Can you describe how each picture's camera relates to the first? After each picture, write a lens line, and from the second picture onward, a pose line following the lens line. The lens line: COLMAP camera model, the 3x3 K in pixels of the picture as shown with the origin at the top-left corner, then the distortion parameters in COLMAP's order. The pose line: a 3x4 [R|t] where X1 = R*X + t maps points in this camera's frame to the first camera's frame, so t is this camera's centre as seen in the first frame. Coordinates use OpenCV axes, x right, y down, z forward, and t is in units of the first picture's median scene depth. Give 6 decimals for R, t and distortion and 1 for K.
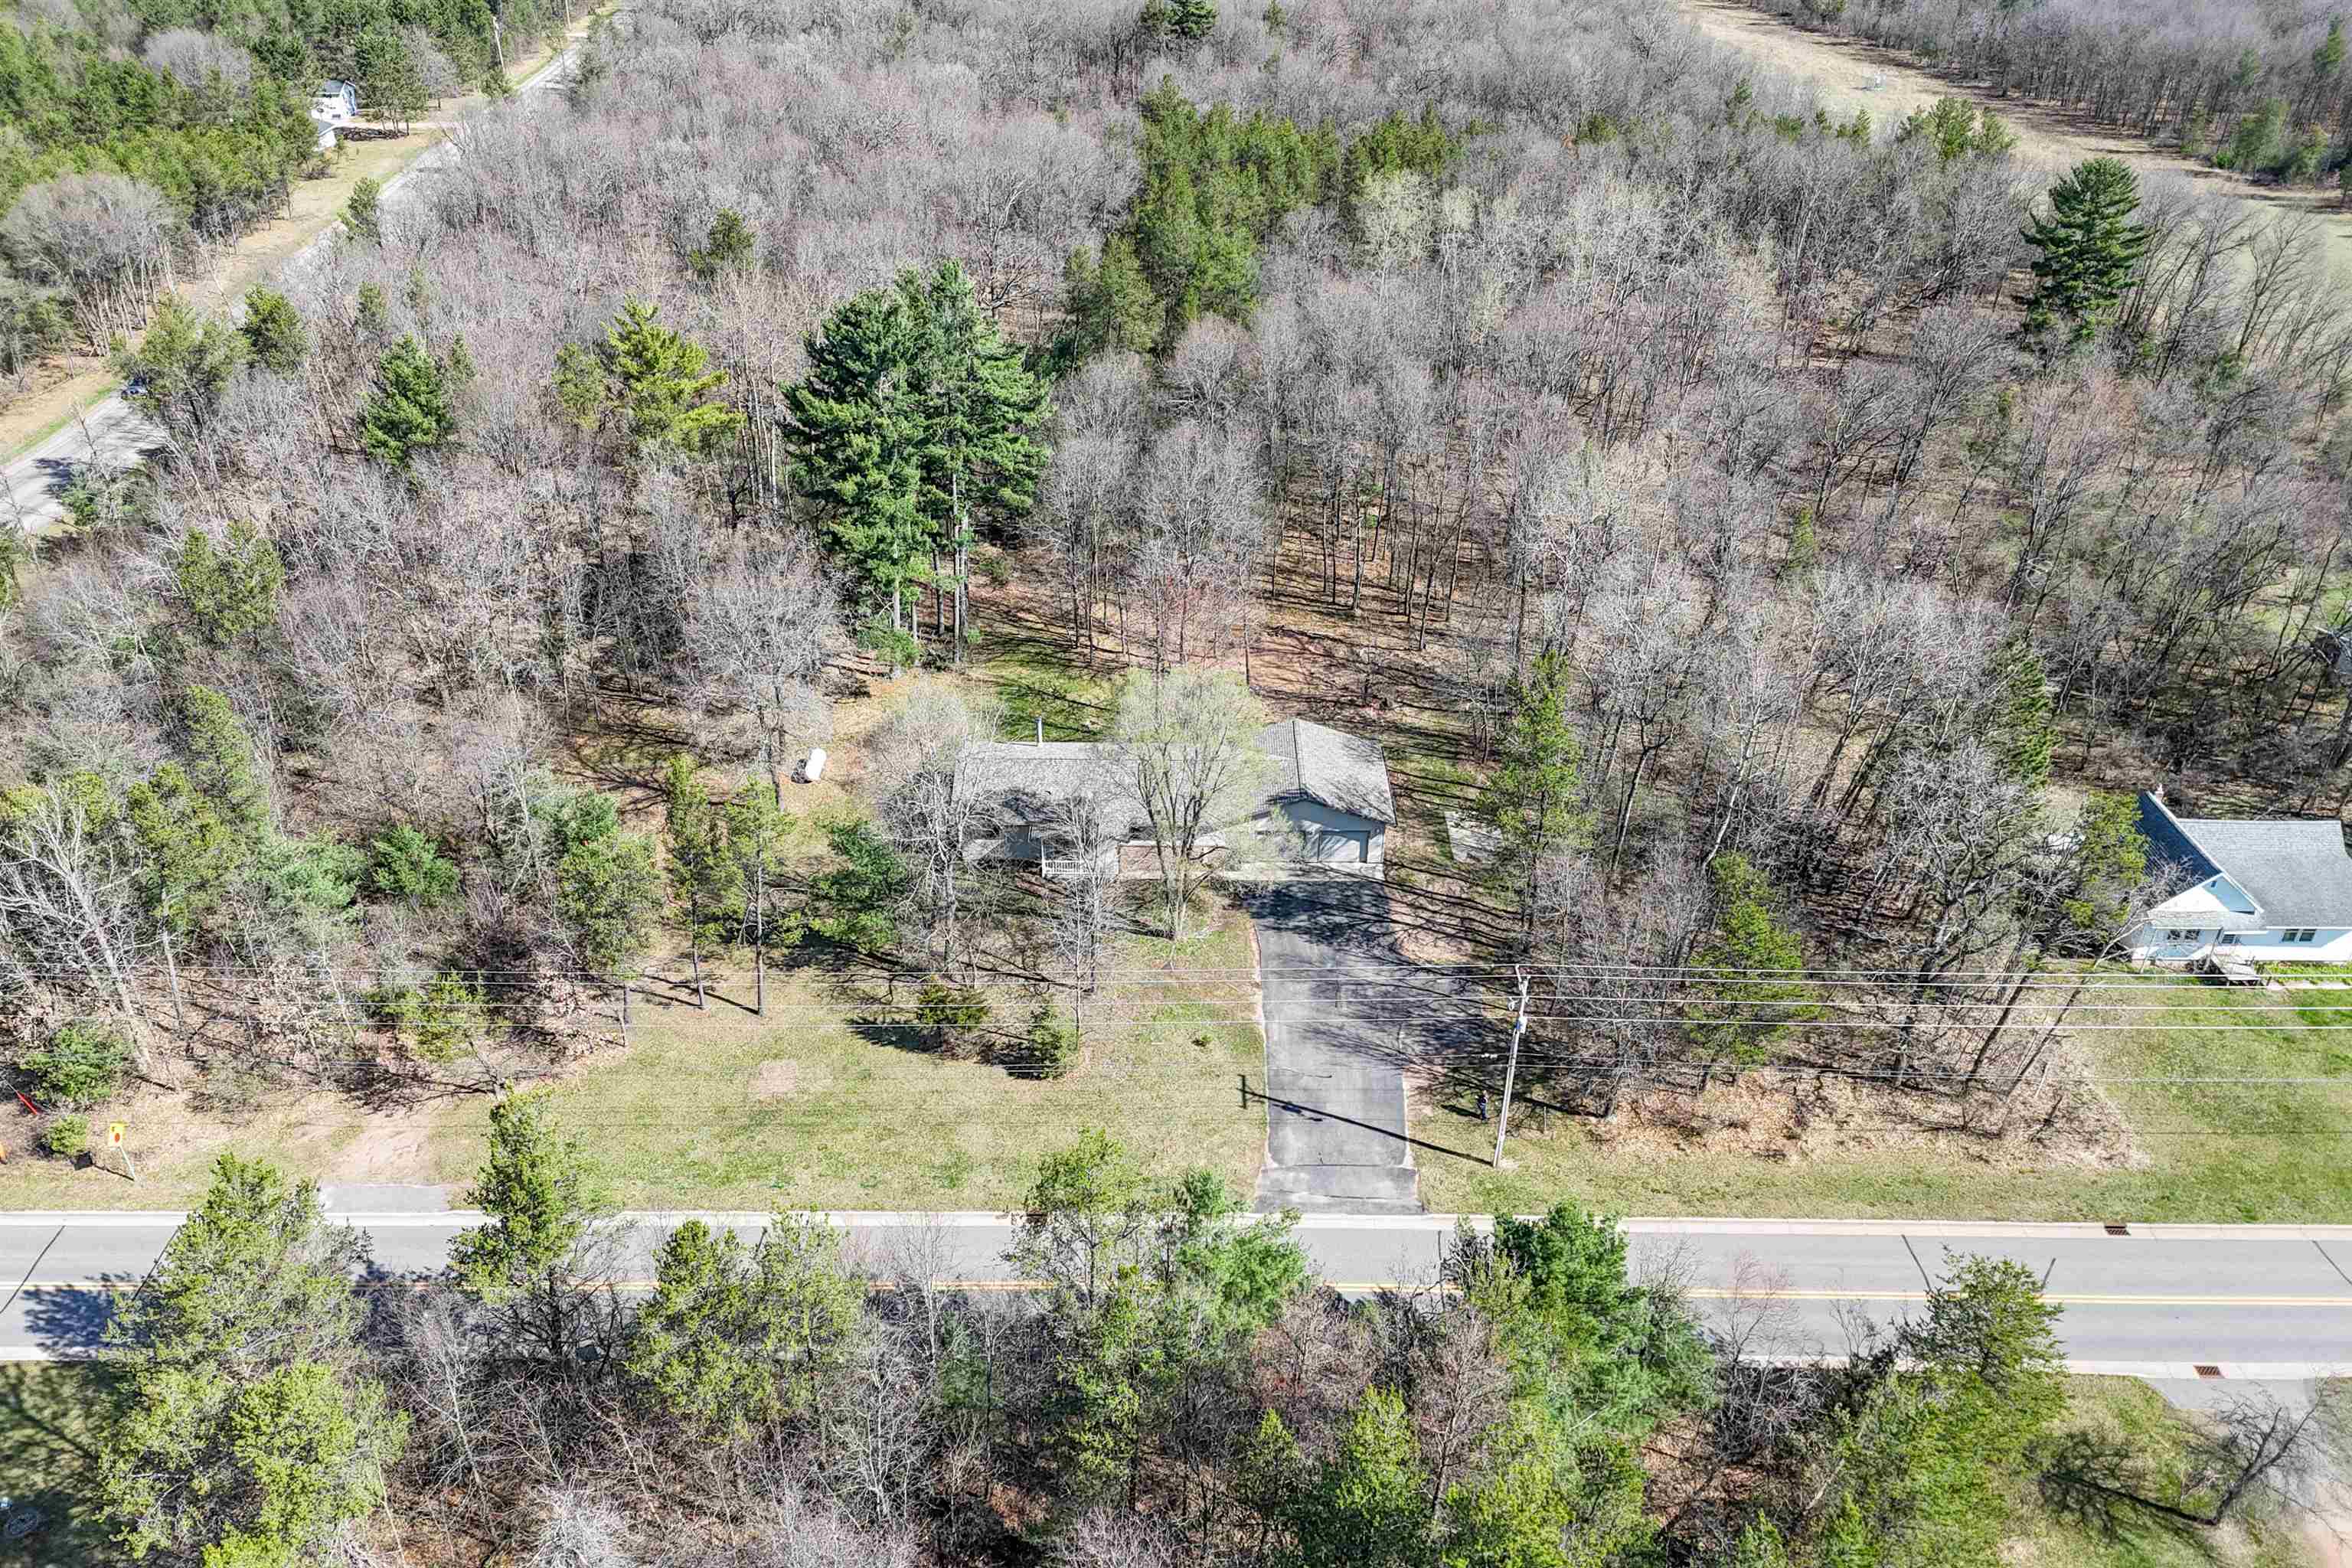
lens RADIAL K [[1723.0, 0, 1187.1], [0, 1723.0, 825.1], [0, 0, 1]] dist [0.062905, -0.065534]
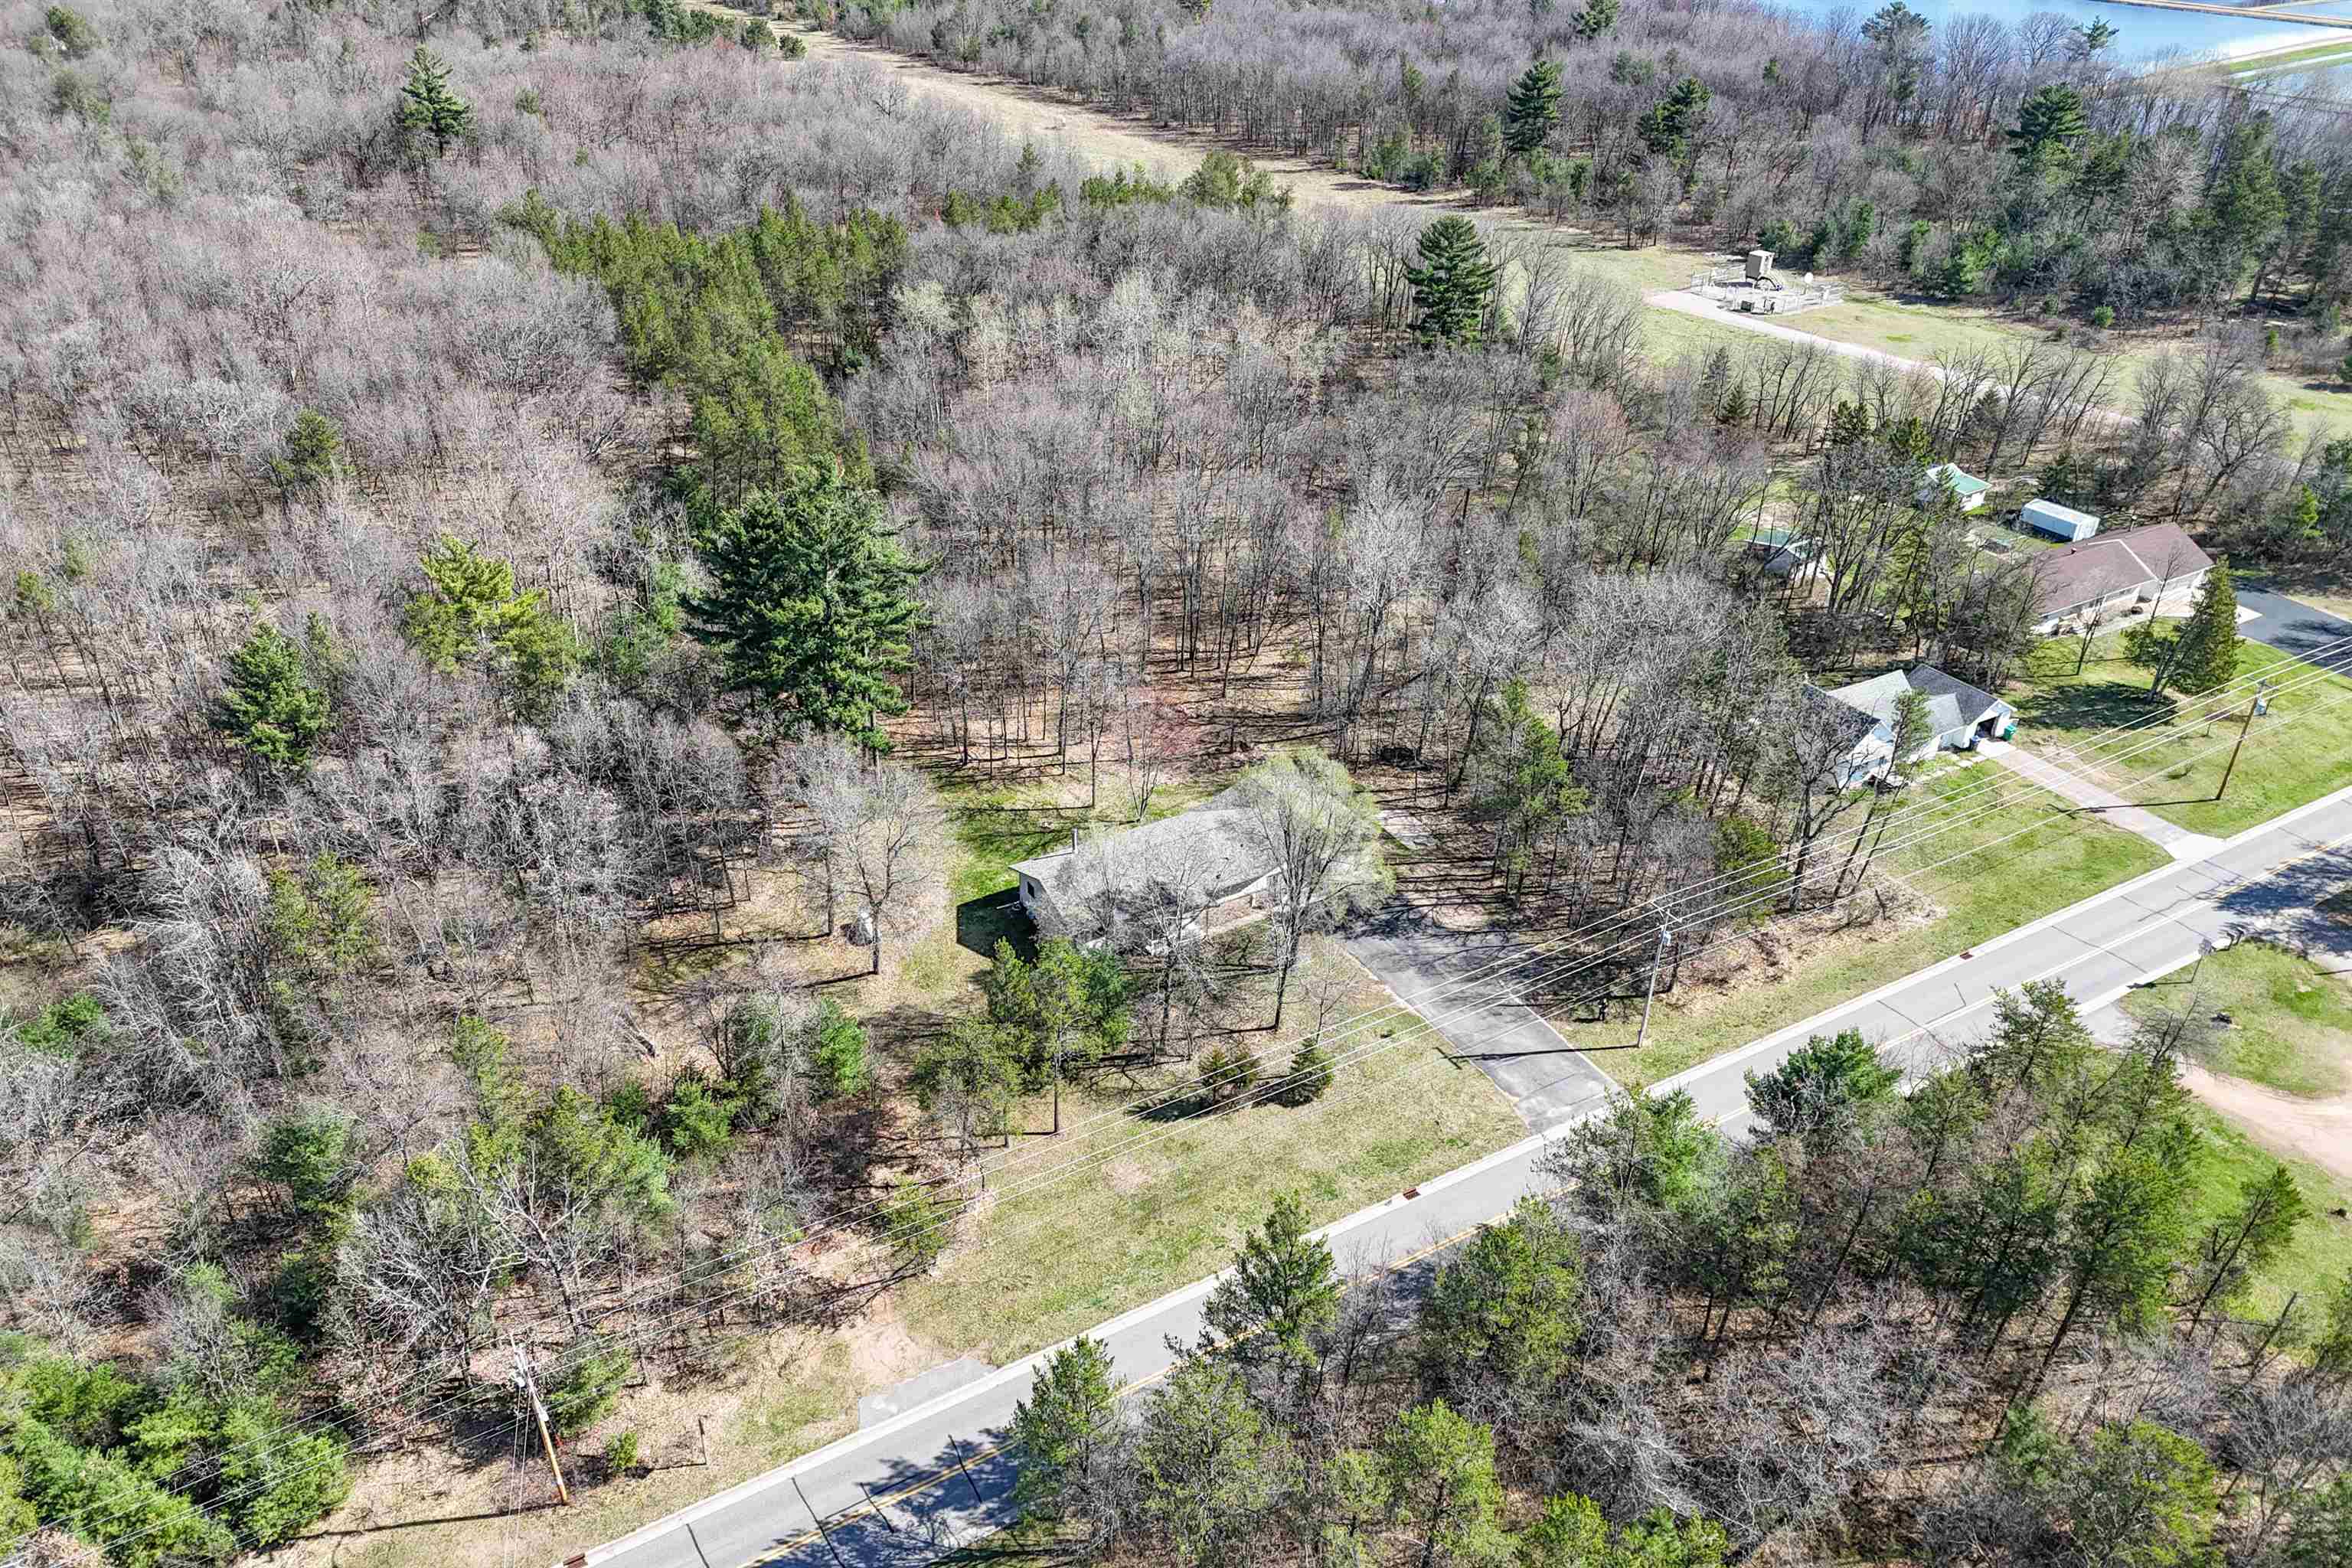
lens RADIAL K [[1769.3, 0, 1176.0], [0, 1769.3, 784.0], [0, 0, 1]] dist [0.063754, -0.091431]
pose [[0.854945, -0.247676, 0.455769, -0.365026], [0.258018, 0.965288, 0.040563, -0.078524], [-0.449995, 0.082917, 0.889174, -0.055178]]
